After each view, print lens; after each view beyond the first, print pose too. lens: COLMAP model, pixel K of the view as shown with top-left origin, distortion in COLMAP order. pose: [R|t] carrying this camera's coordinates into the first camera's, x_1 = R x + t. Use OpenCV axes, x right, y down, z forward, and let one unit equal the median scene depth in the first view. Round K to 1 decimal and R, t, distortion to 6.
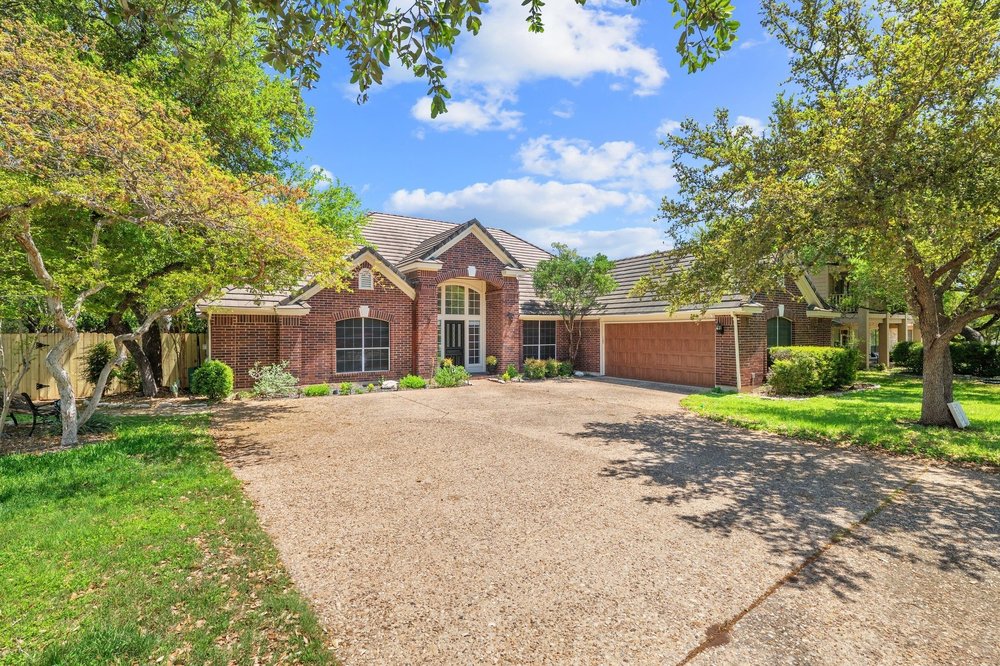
lens RADIAL K [[462.8, 0, 501.0], [0, 462.8, 334.3], [0, 0, 1]] dist [-0.002942, -0.000093]
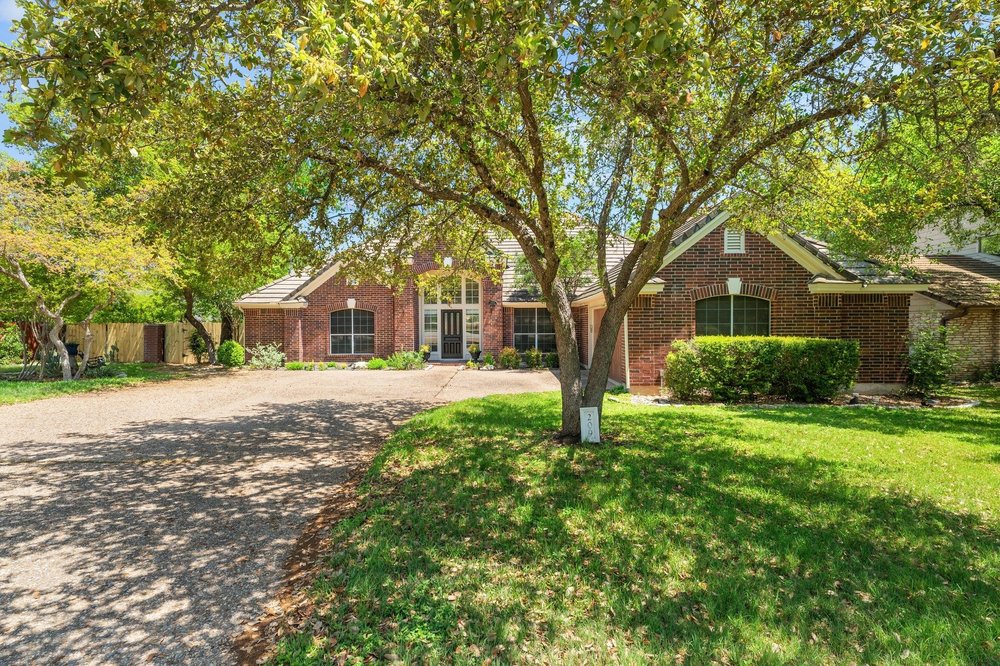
lens RADIAL K [[482.1, 0, 500.3], [0, 482.1, 333.4], [0, 0, 1]] dist [0.002488, 0.000078]
pose [[0.832860, 0.006381, -0.553448, 0.656570], [0.000867, 0.999917, 0.012833, 0.011305], [0.553484, -0.011168, 0.832785, 0.158122]]
